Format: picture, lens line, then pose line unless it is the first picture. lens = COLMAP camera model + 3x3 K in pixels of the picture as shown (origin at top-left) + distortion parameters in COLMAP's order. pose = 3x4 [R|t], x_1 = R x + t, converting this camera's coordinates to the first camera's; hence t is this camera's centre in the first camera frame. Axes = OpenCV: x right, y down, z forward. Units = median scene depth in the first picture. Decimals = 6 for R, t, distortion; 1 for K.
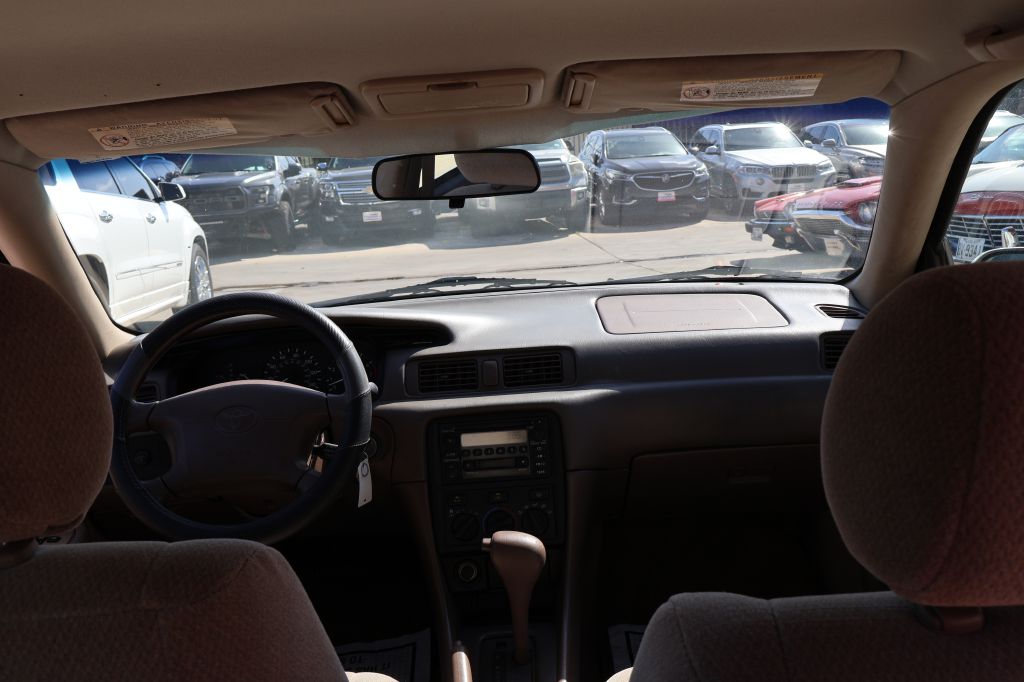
lens RADIAL K [[894.8, 0, 507.4], [0, 894.8, 337.2], [0, 0, 1]] dist [0.006816, 0.005278]
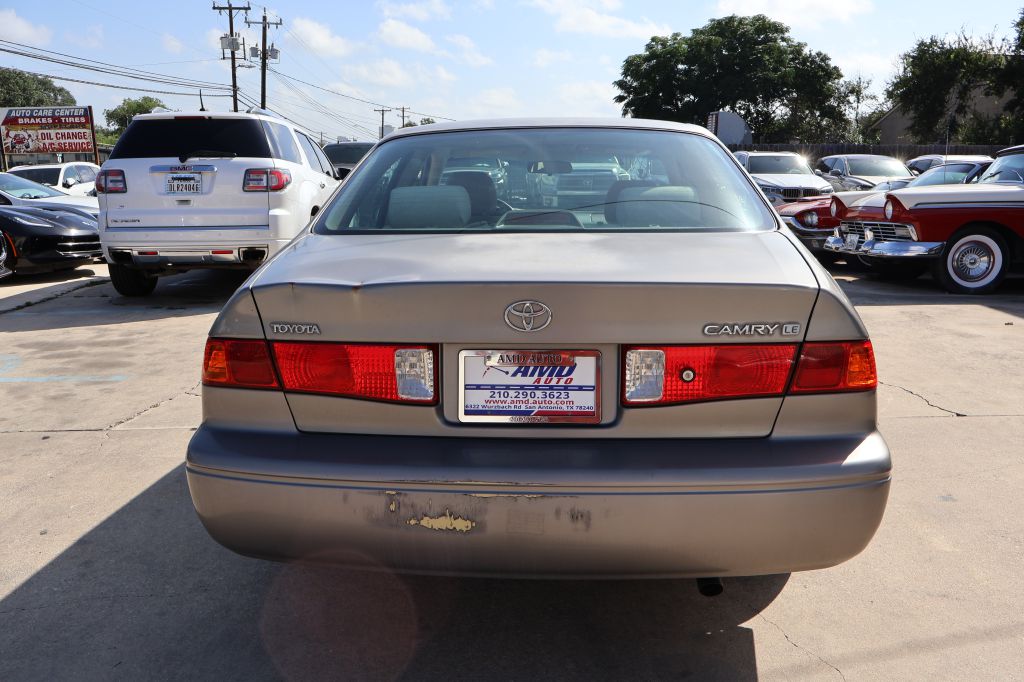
lens RADIAL K [[847.9, 0, 512.8], [0, 847.9, 344.5], [0, 0, 1]] dist [-0.009185, 0.006919]
pose [[0.995643, 0.076461, -0.053371, 0.004731], [-0.075930, 0.997042, 0.011911, 0.083573], [0.054124, -0.007807, 0.998504, -0.403811]]
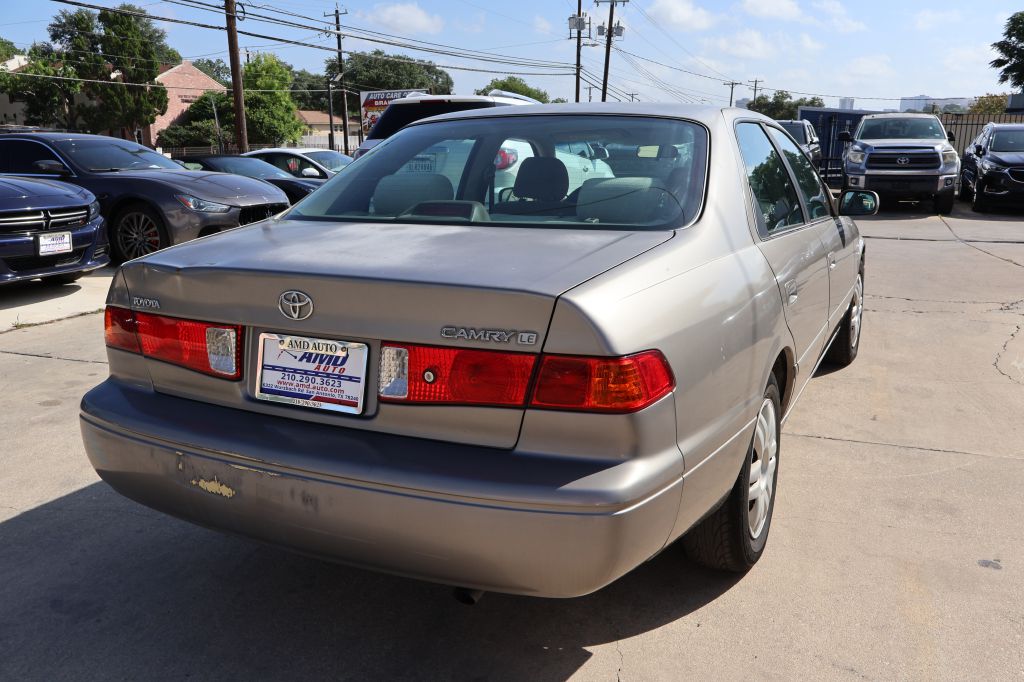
lens RADIAL K [[847.9, 0, 512.9], [0, 847.9, 346.4], [0, 0, 1]] dist [-0.009185, 0.006919]
pose [[0.891494, 0.164445, -0.422132, 0.153079], [-0.141862, 0.986264, 0.084611, 0.061008], [0.430247, -0.015546, 0.902577, -0.366376]]
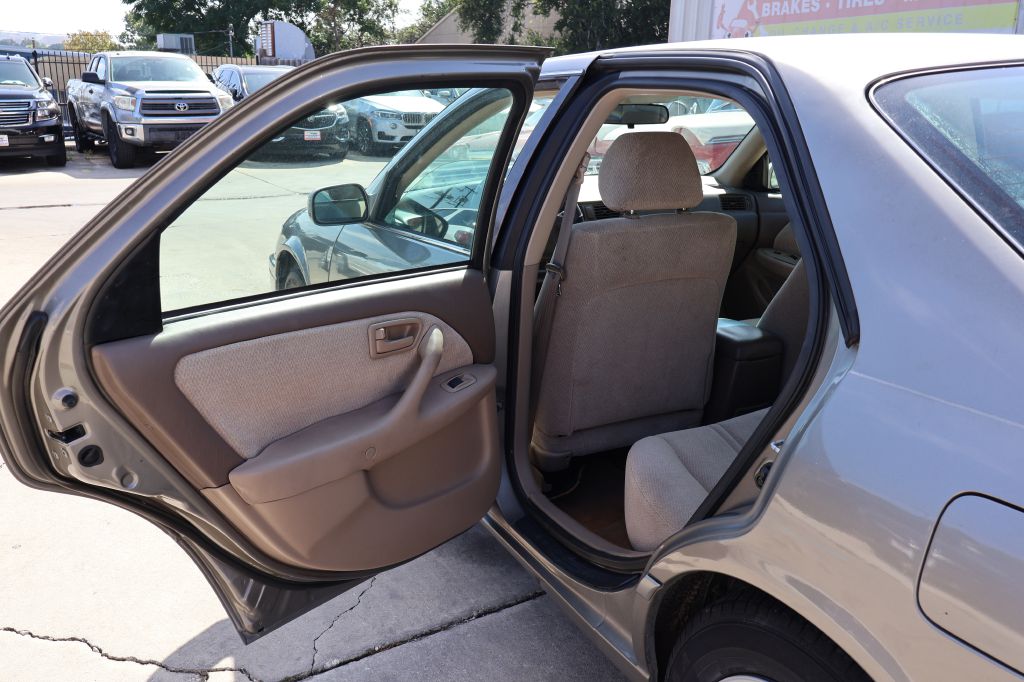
lens RADIAL K [[894.8, 0, 499.9], [0, 894.8, 361.3], [0, 0, 1]] dist [0.006816, 0.005278]
pose [[0.896719, -0.061549, 0.438299, -0.216976], [0.023293, 0.995474, 0.092137, 0.036516], [-0.441987, -0.072411, 0.894094, -0.147221]]
